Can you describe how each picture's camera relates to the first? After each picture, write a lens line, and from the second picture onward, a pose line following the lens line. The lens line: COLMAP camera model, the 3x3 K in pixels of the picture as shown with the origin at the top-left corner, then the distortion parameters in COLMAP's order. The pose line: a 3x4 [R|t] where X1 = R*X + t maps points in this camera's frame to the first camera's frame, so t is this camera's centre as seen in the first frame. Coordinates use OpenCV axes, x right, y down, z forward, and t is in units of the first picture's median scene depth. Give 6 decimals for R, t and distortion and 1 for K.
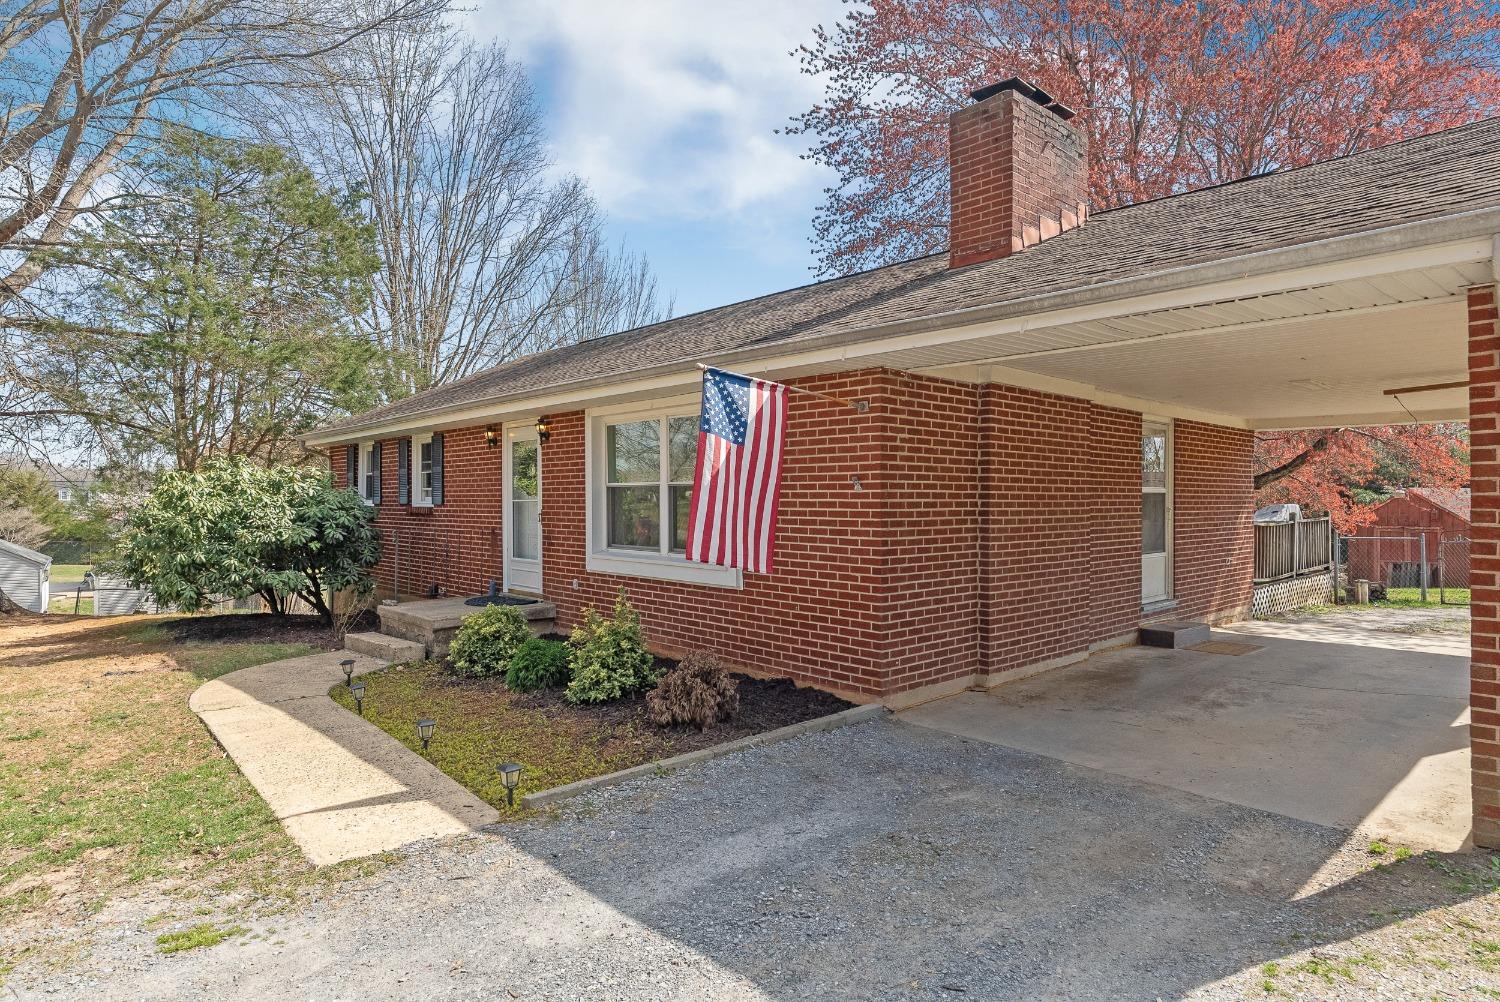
lens RADIAL K [[855.8, 0, 750.6], [0, 855.8, 498.7], [0, 0, 1]] dist [0.000036, 0.000003]
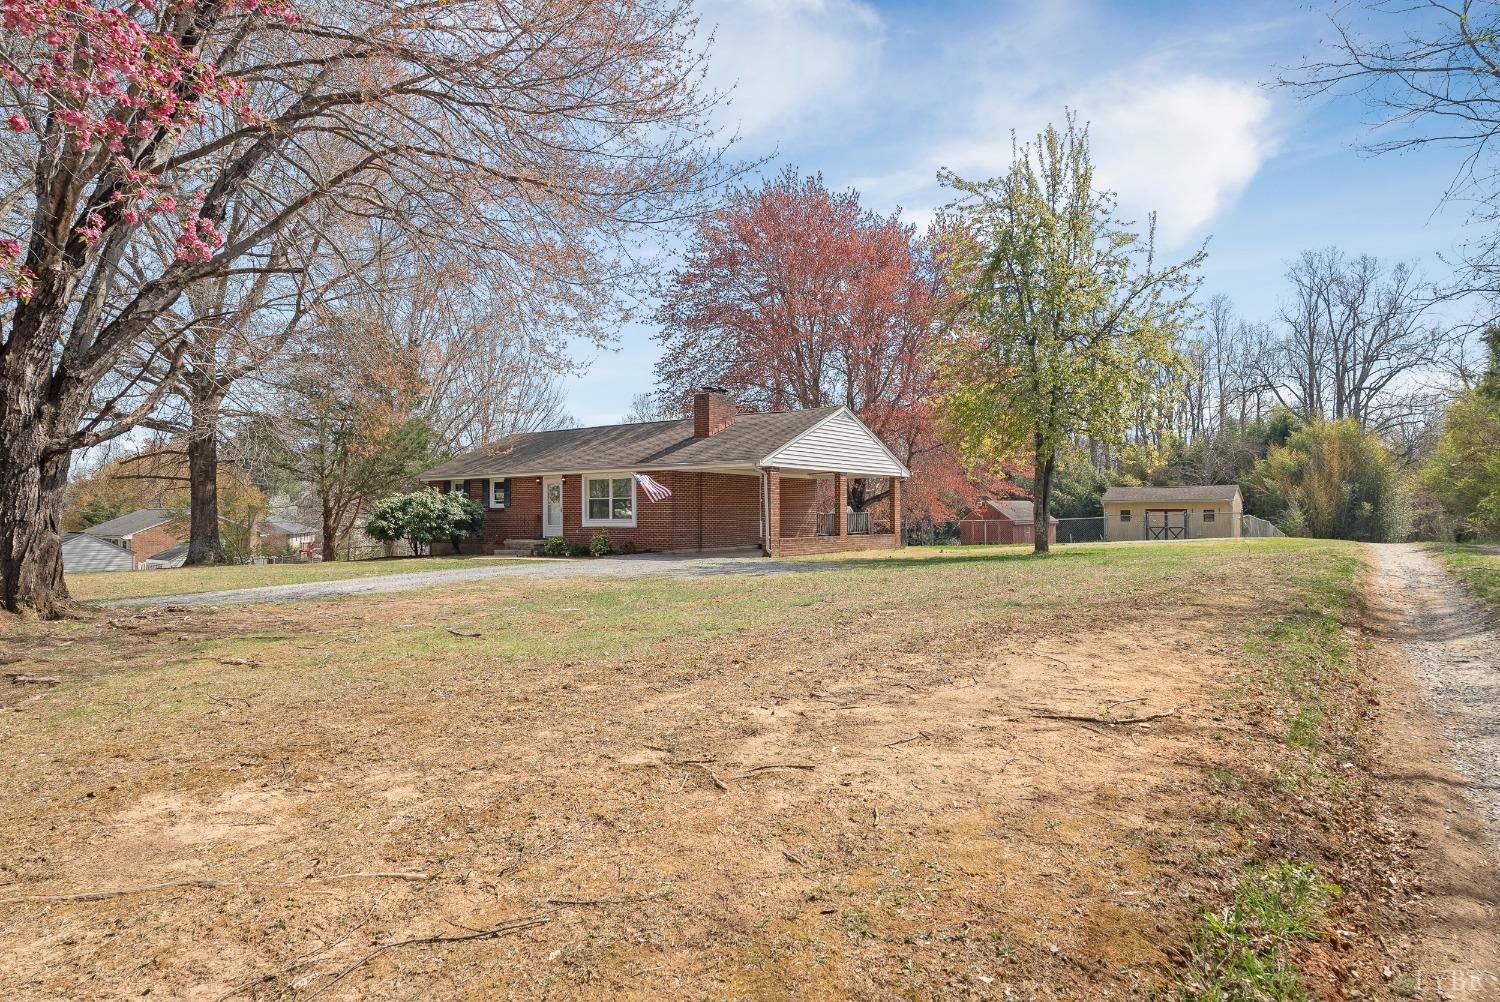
lens RADIAL K [[855.8, 0, 750.7], [0, 855.8, 505.3], [0, 0, 1]] dist [0.000036, 0.000003]
pose [[0.982944, 0.000077, 0.183906, -0.162777], [0.001973, 0.999938, -0.010965, 0.042108], [-0.183895, 0.011140, 0.982883, -2.199546]]
